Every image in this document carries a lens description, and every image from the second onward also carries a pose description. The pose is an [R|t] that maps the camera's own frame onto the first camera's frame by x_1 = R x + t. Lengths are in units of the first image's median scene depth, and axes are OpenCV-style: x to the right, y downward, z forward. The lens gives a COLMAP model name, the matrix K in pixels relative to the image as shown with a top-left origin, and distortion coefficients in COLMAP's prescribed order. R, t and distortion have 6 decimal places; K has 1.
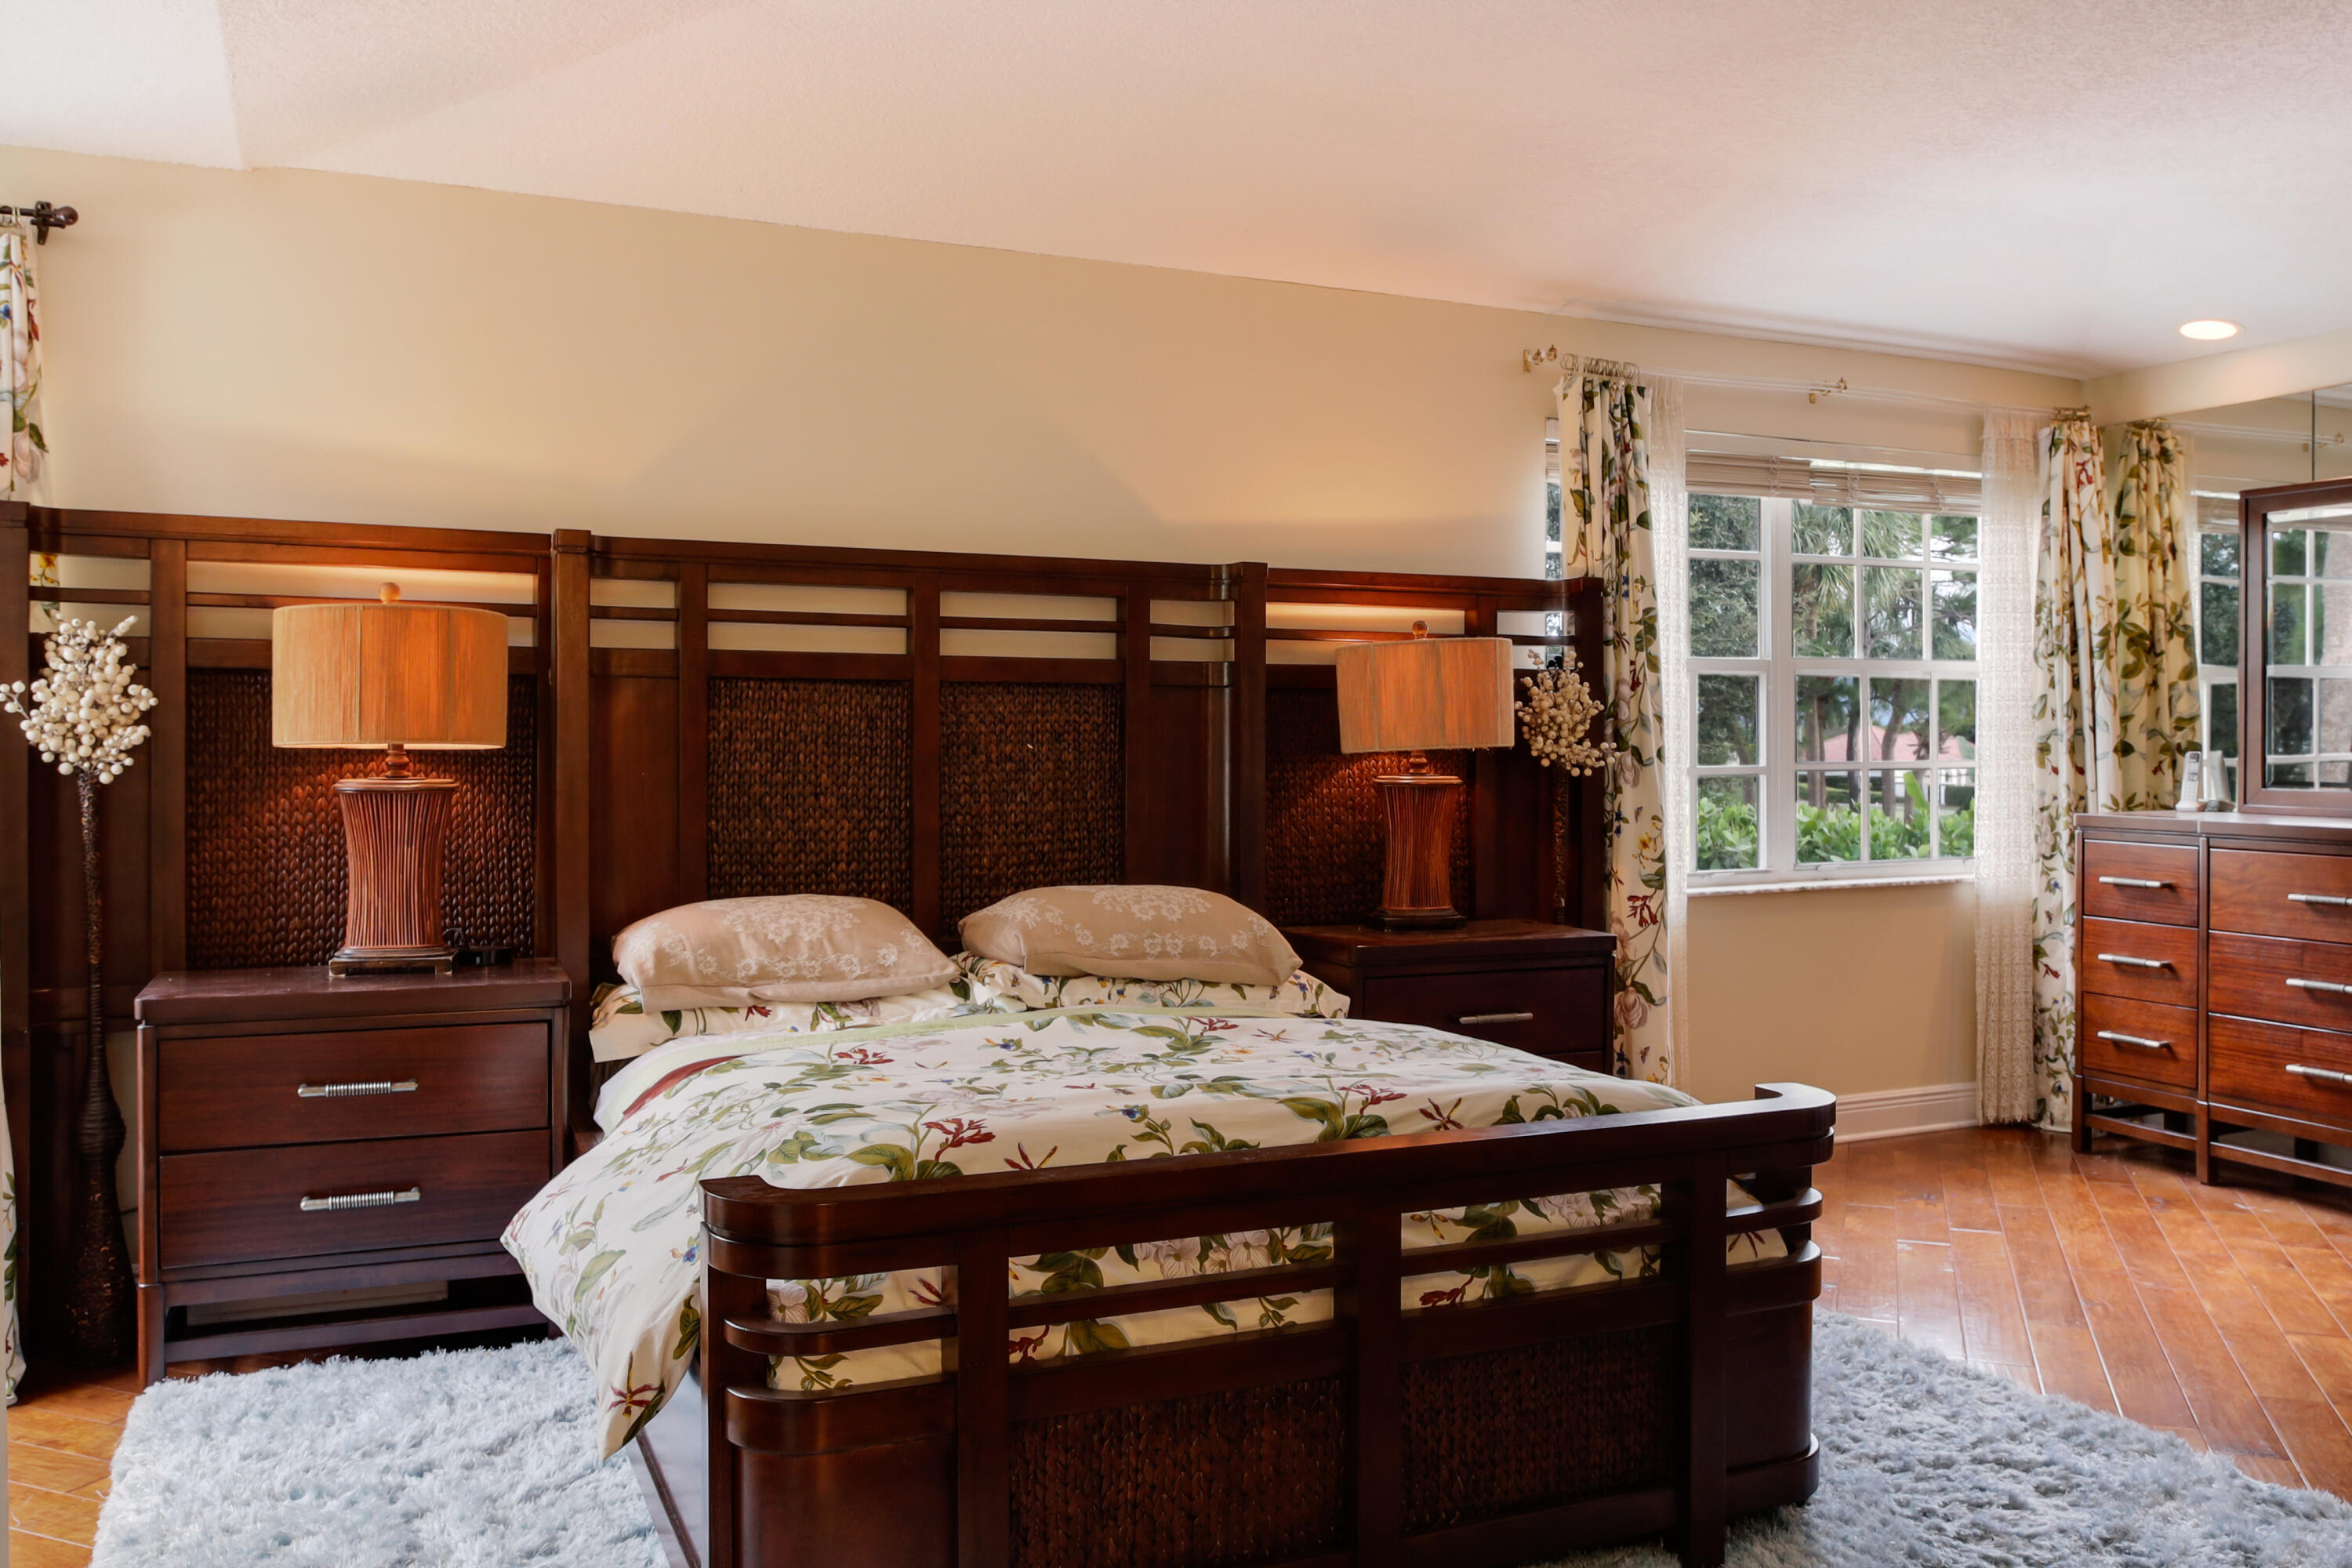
lens RADIAL K [[1865.8, 0, 1198.8], [0, 1865.8, 738.8], [0, 0, 1]] dist [-0.012904, -0.017207]
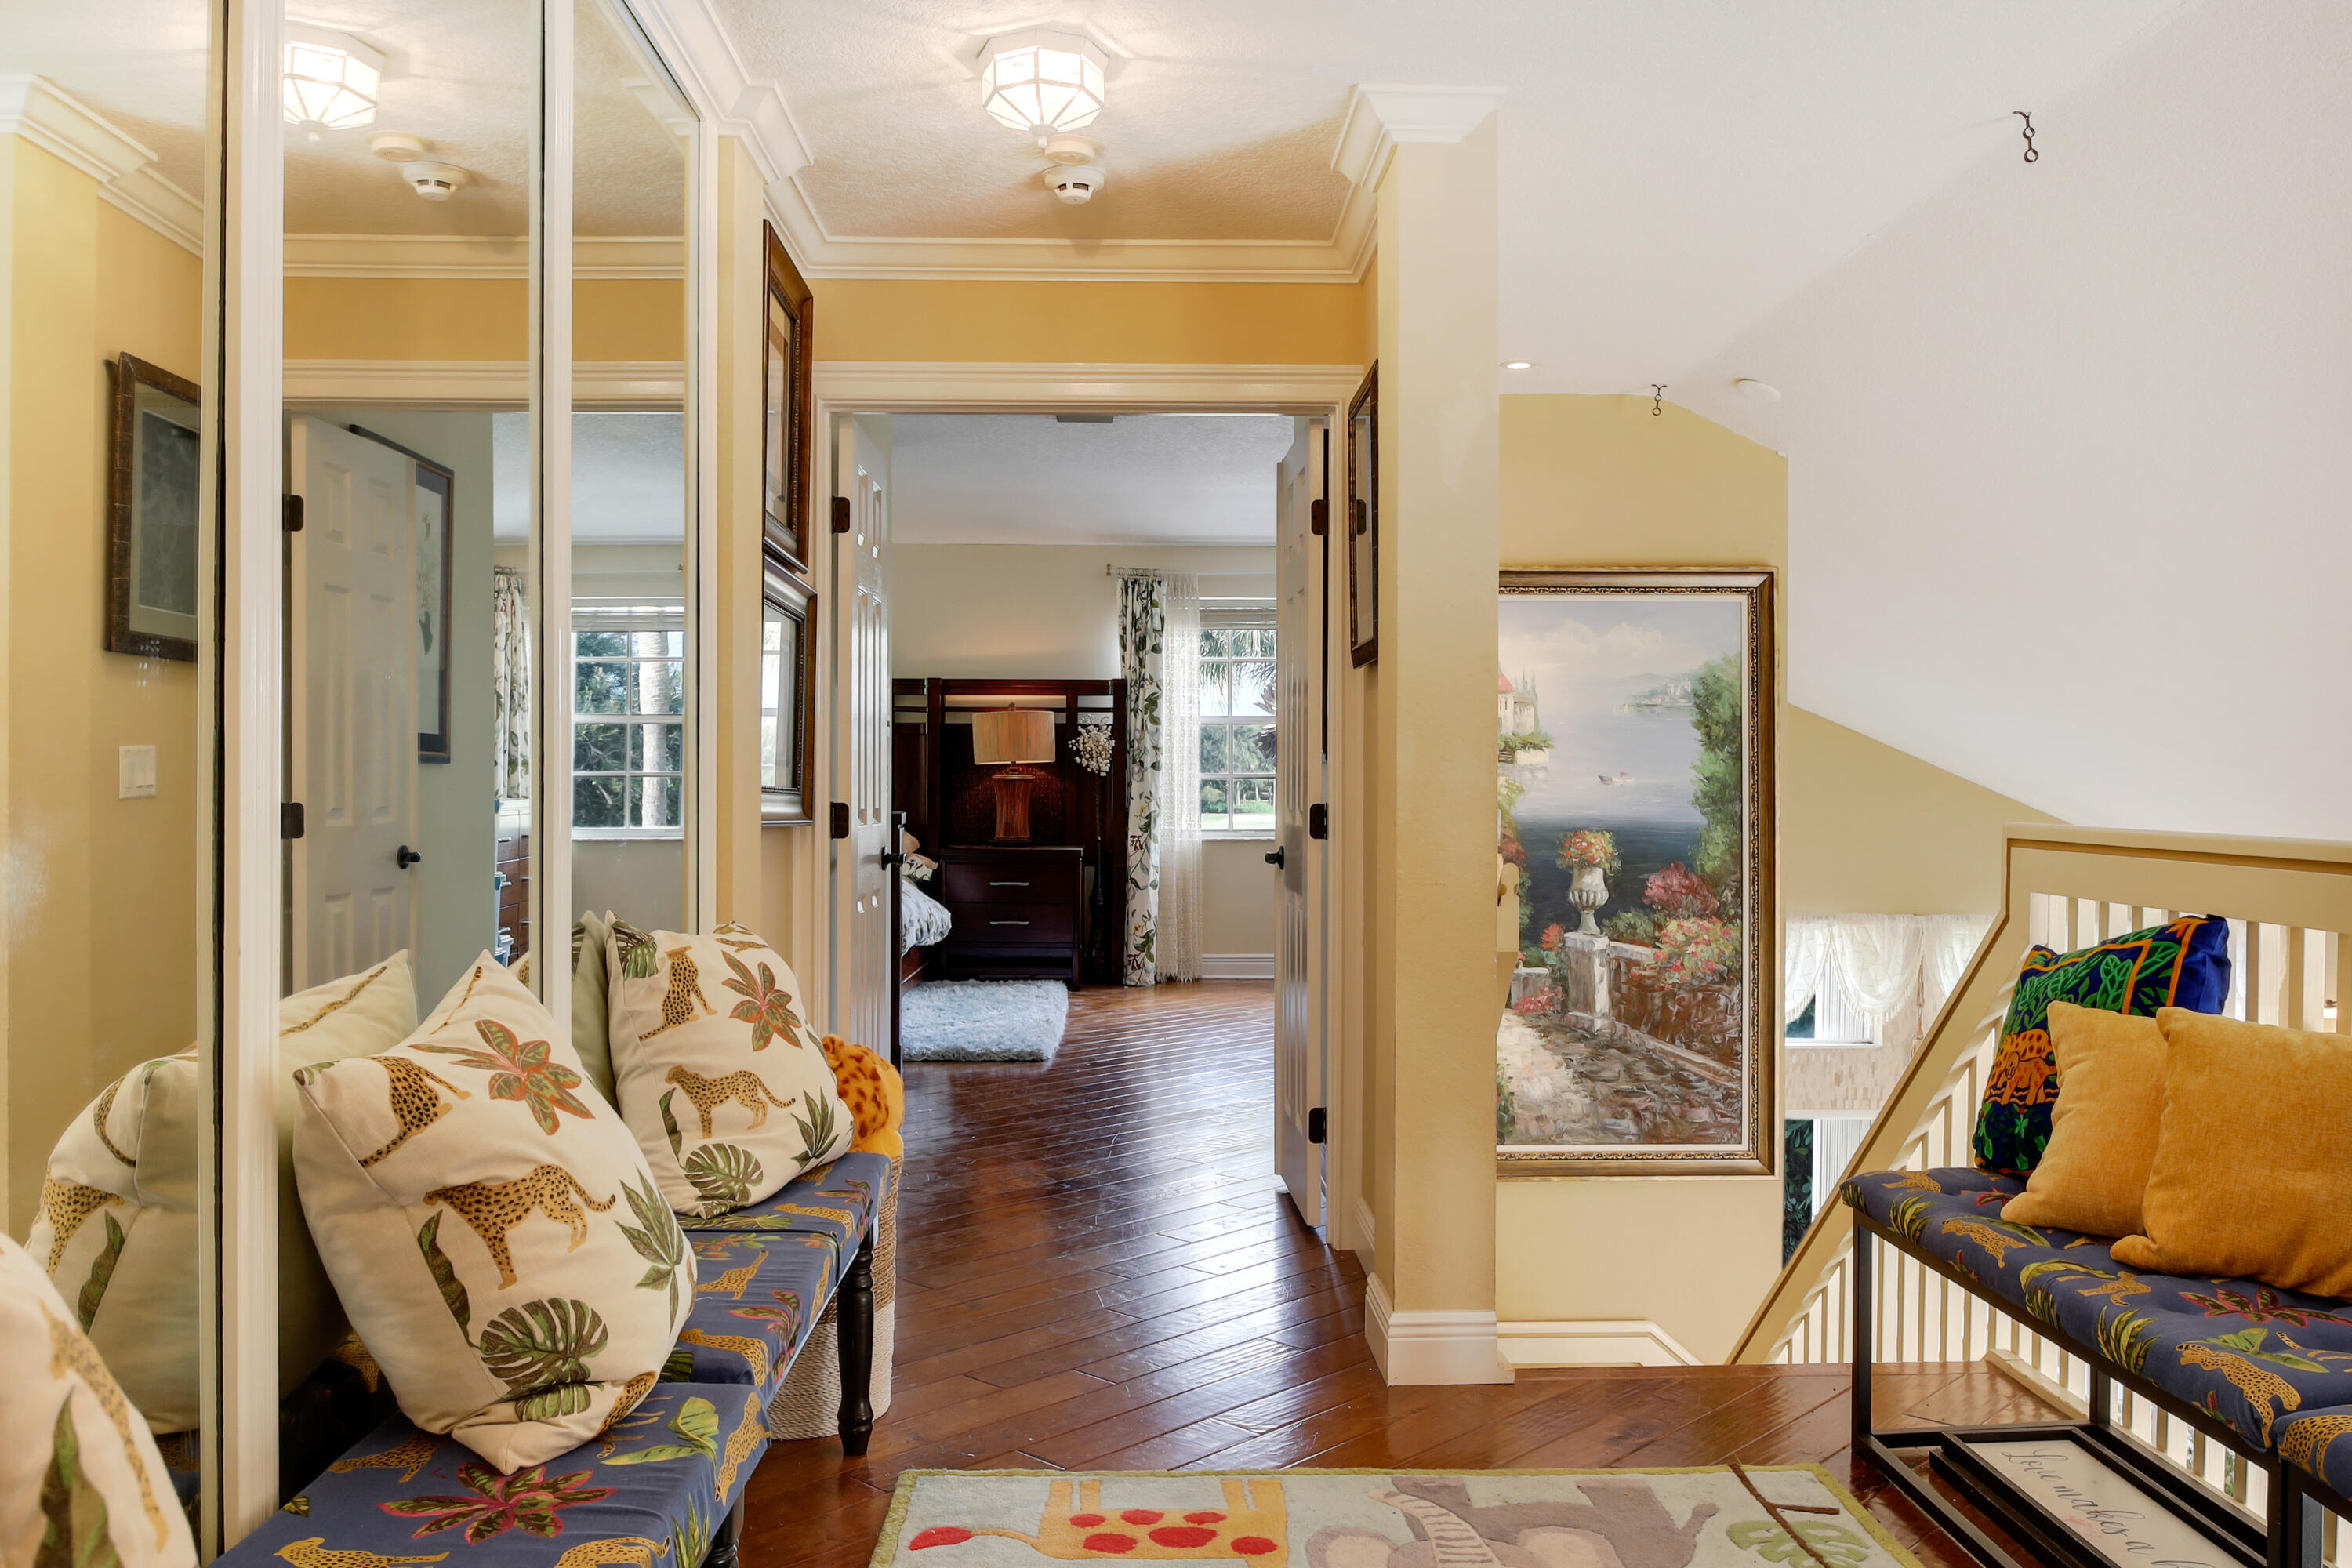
lens RADIAL K [[1865.8, 0, 1191.8], [0, 1865.8, 776.2], [0, 0, 1]] dist [-0.012904, -0.017207]
pose [[0.923391, 0.000966, -0.383859, 1.134711], [-0.001566, 0.999998, -0.001252, 0.023465], [0.383857, 0.001758, 0.923391, -0.899276]]
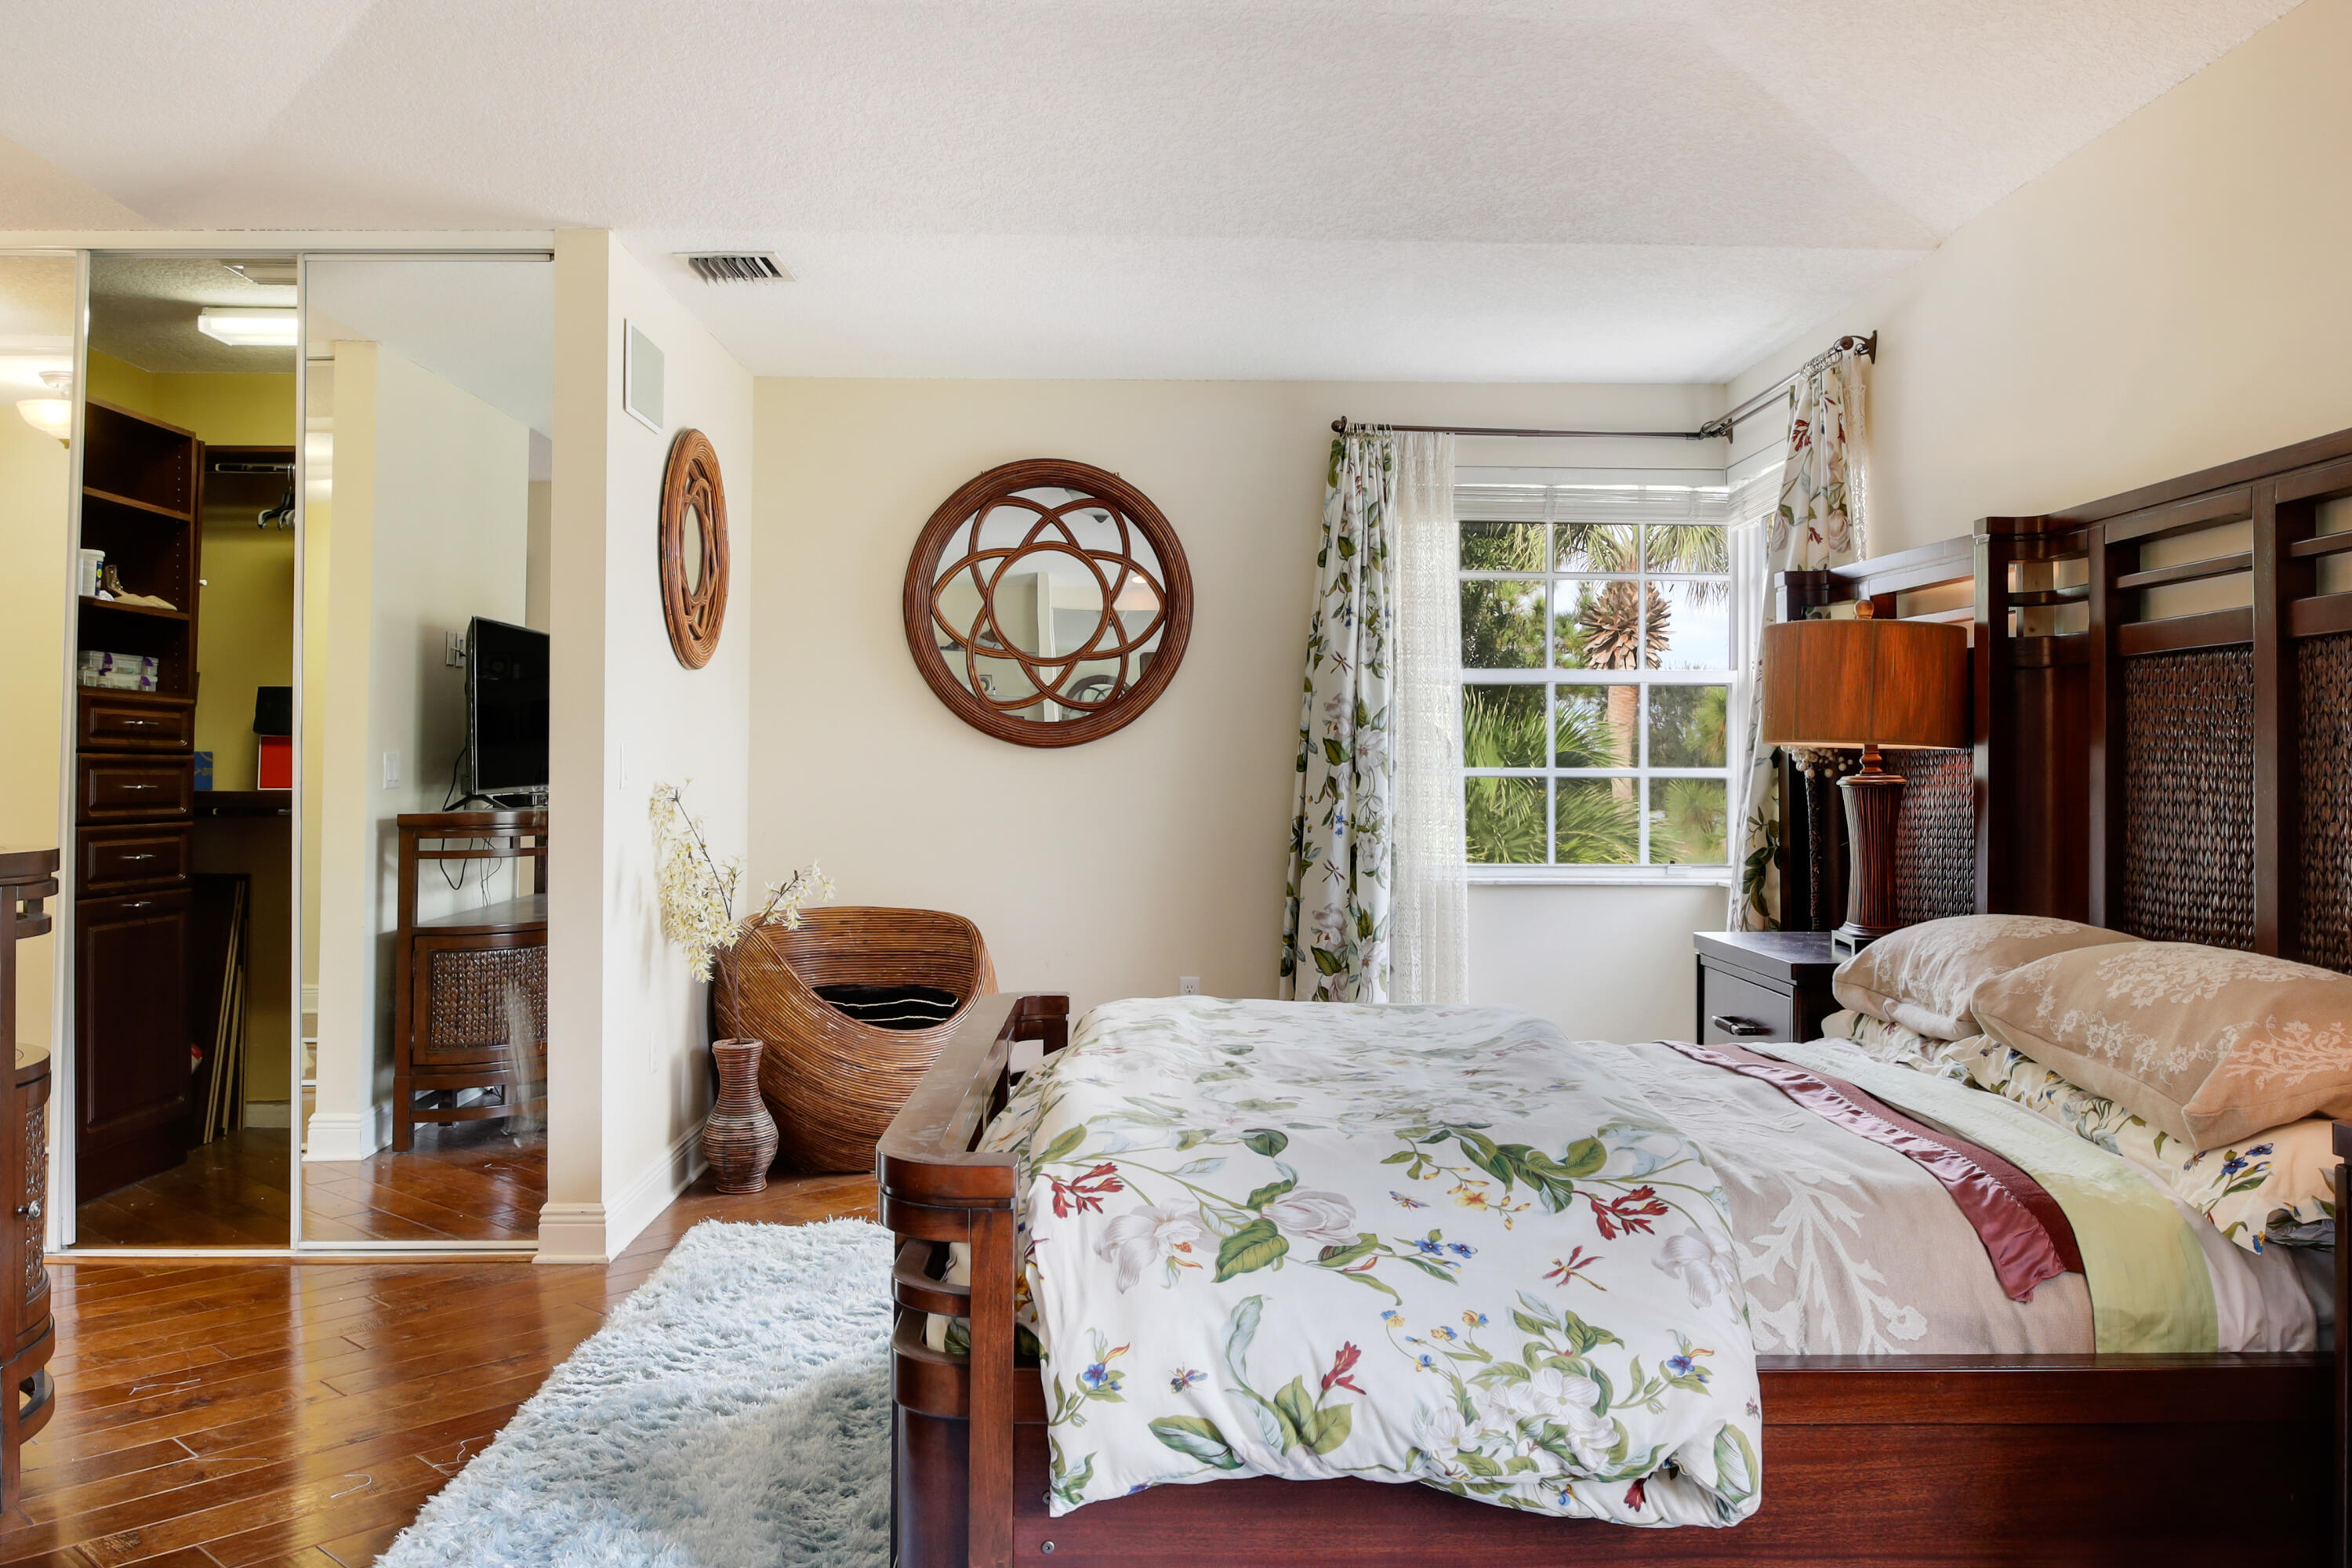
lens RADIAL K [[1865.8, 0, 1176.4], [0, 1865.8, 754.5], [0, 0, 1]] dist [-0.012904, -0.017207]
pose [[-0.391515, -0.015370, -0.920043, 0.597715], [-0.005886, 0.999882, -0.014199, 0.021632], [0.920153, -0.000144, -0.391559, 0.835249]]
